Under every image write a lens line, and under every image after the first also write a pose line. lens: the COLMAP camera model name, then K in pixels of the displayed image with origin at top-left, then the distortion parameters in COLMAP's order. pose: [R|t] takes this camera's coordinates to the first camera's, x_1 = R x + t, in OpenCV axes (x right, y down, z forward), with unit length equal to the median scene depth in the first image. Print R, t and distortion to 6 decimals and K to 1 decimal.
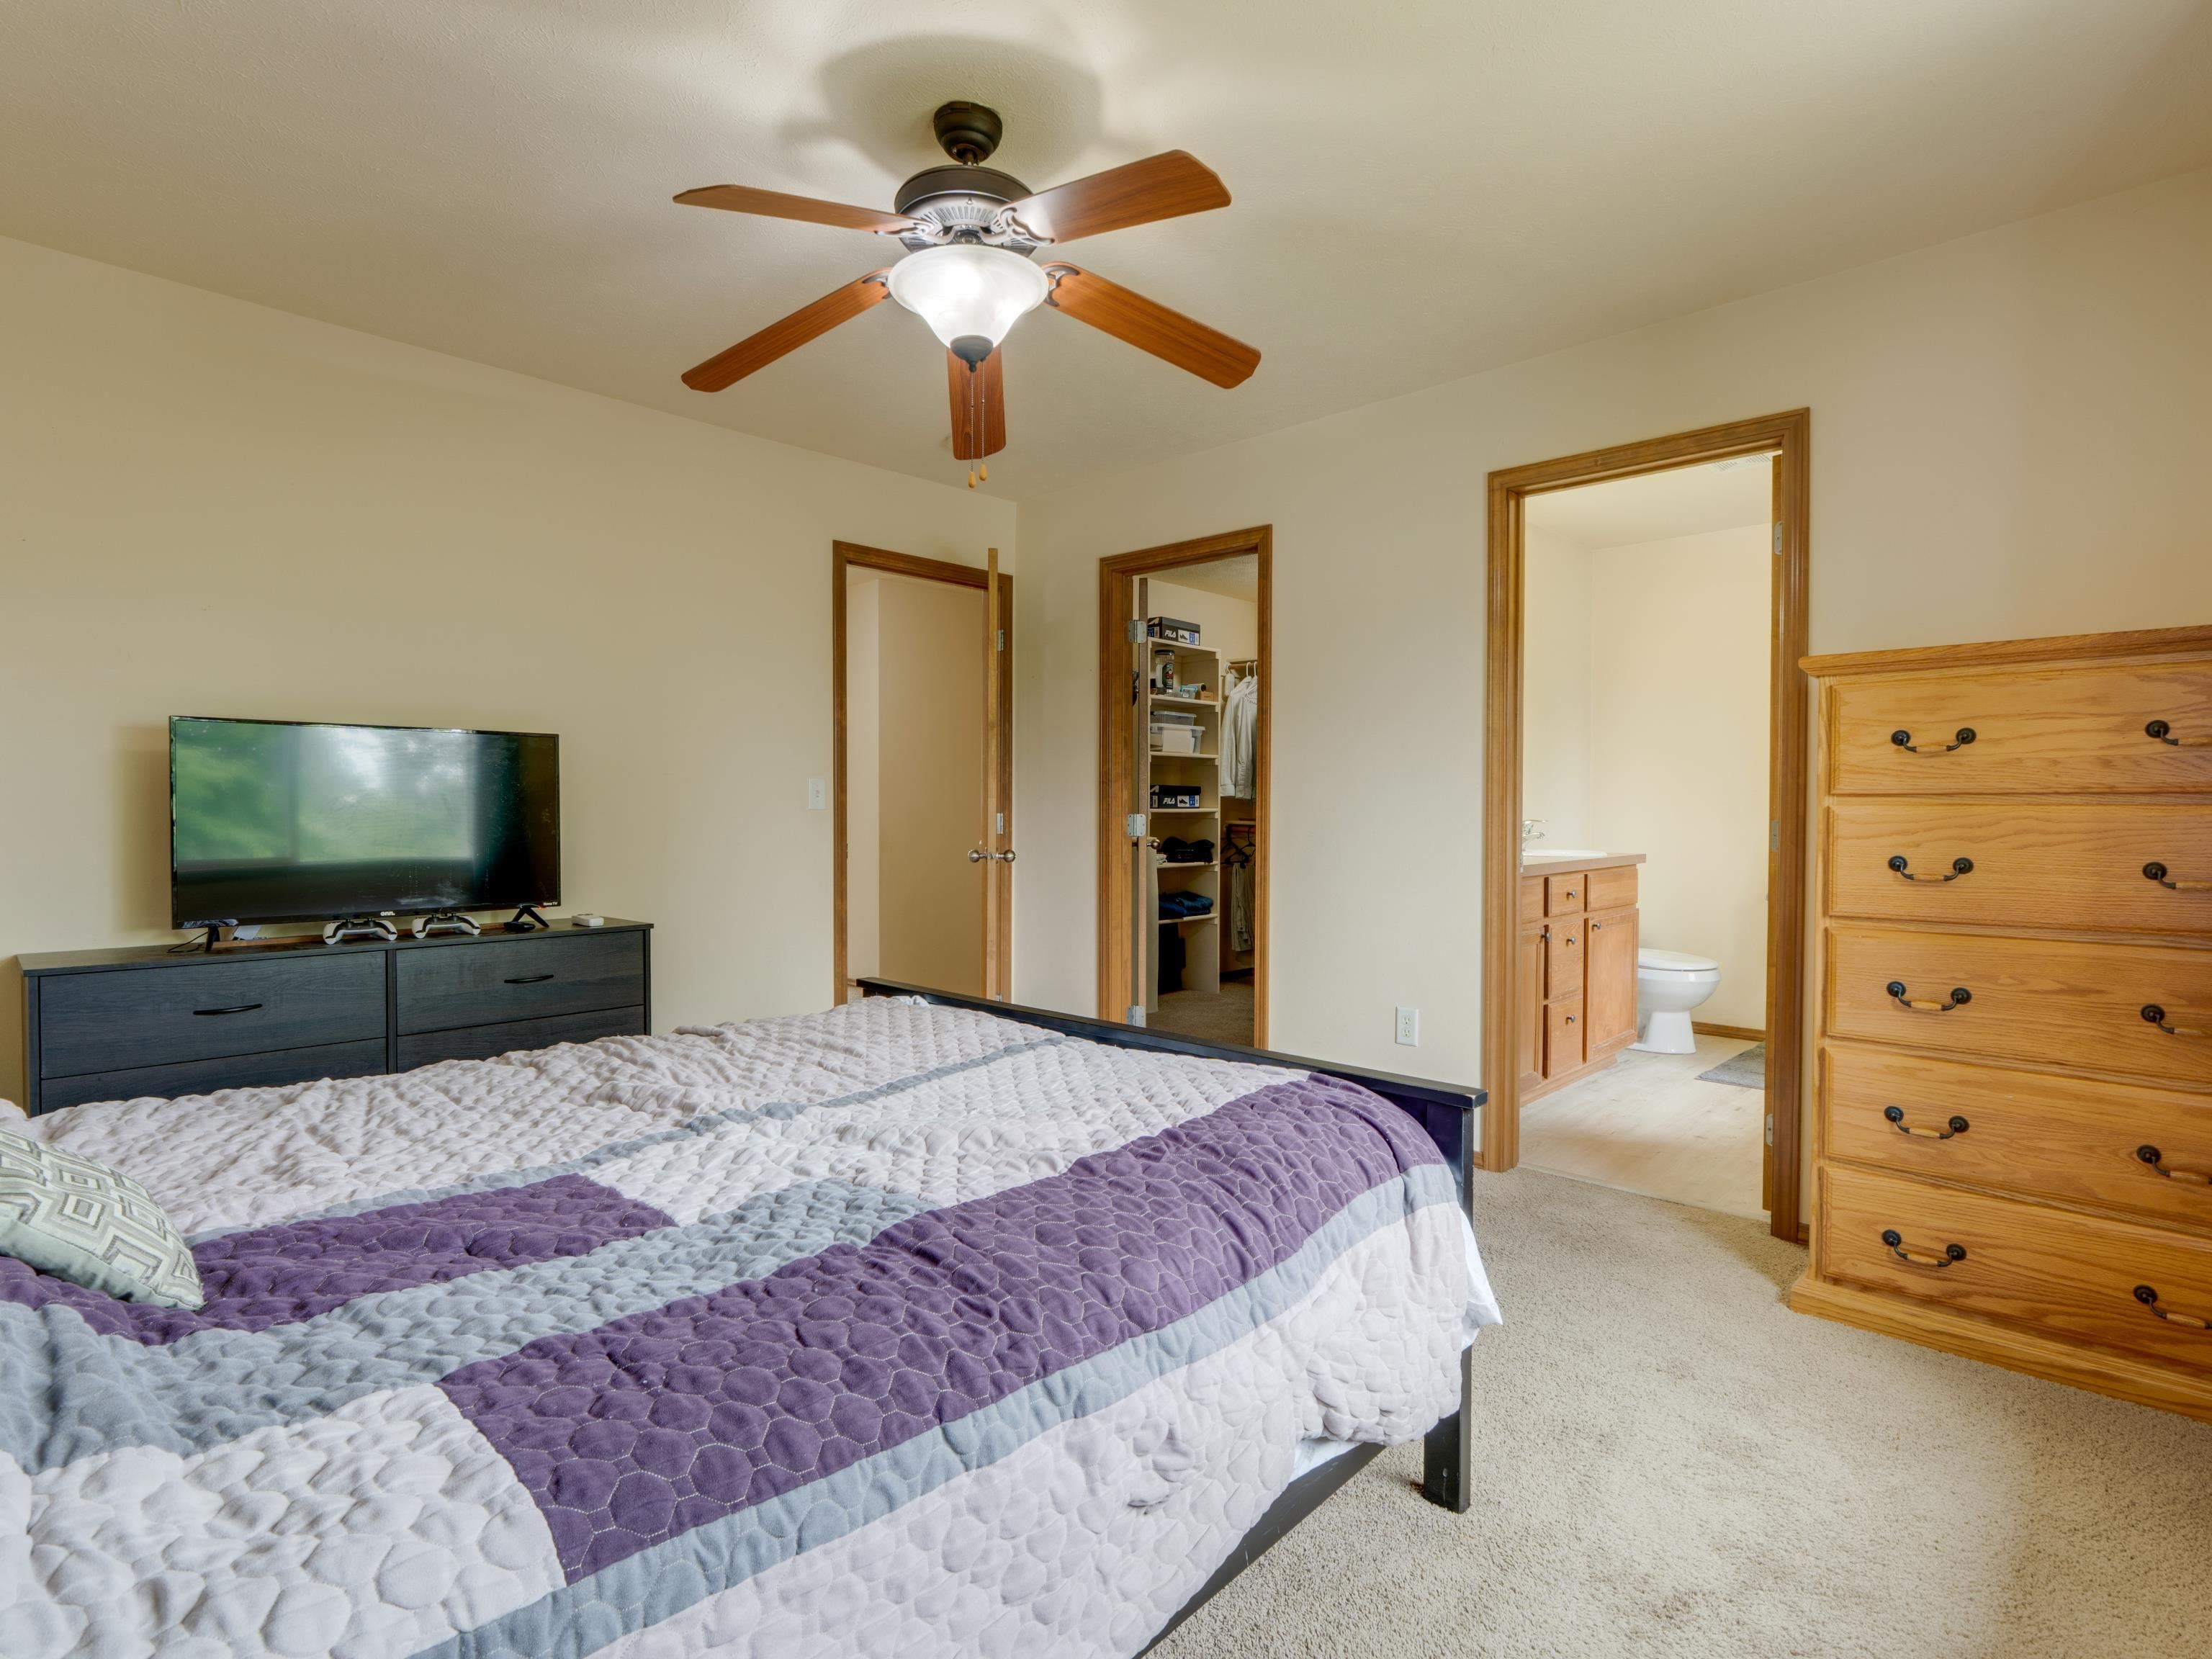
lens RADIAL K [[1135.2, 0, 1106.0], [0, 1135.2, 829.5], [0, 0, 1]] dist [-0.005791, -0.001465]
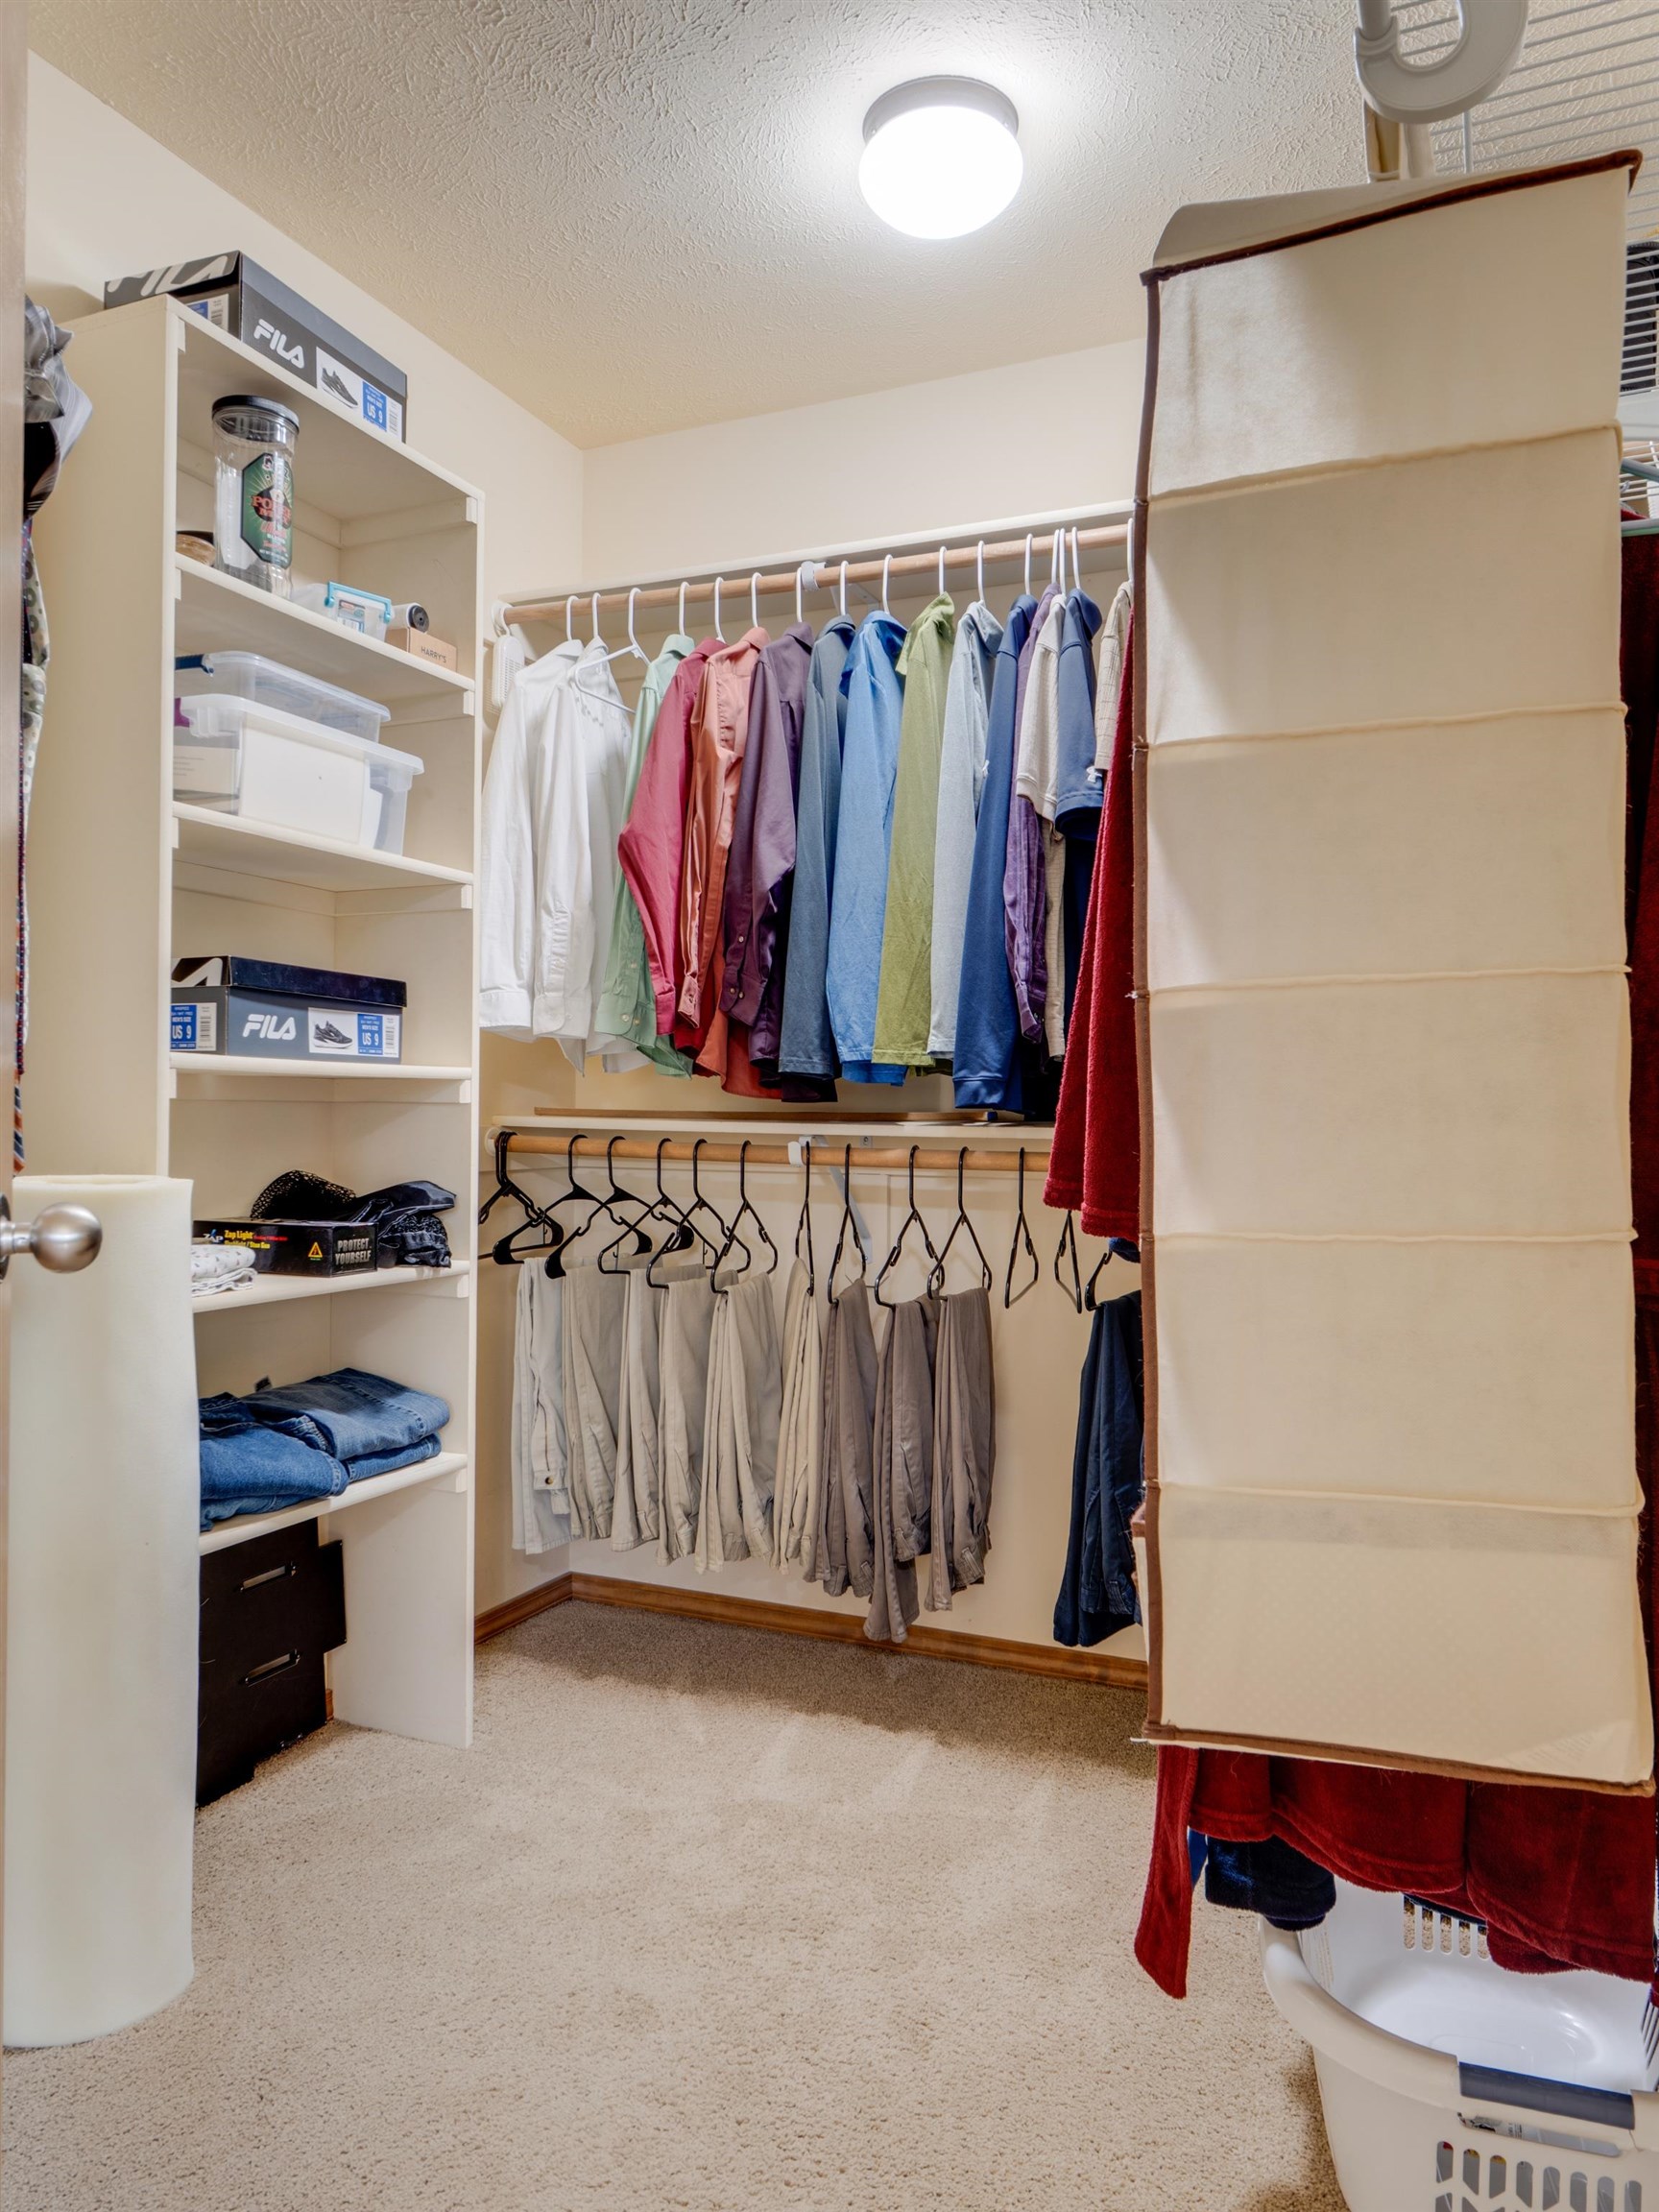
lens RADIAL K [[1530.2, 0, 829.5], [0, 1530.2, 1106.0], [0, 0, 1]] dist [0.027374, -0.000203]
pose [[0.940851, 0.009313, 0.338693, 0.055277], [-0.004144, 0.999864, -0.015984, -0.003990], [-0.338796, 0.013635, 0.940761, 0.629258]]
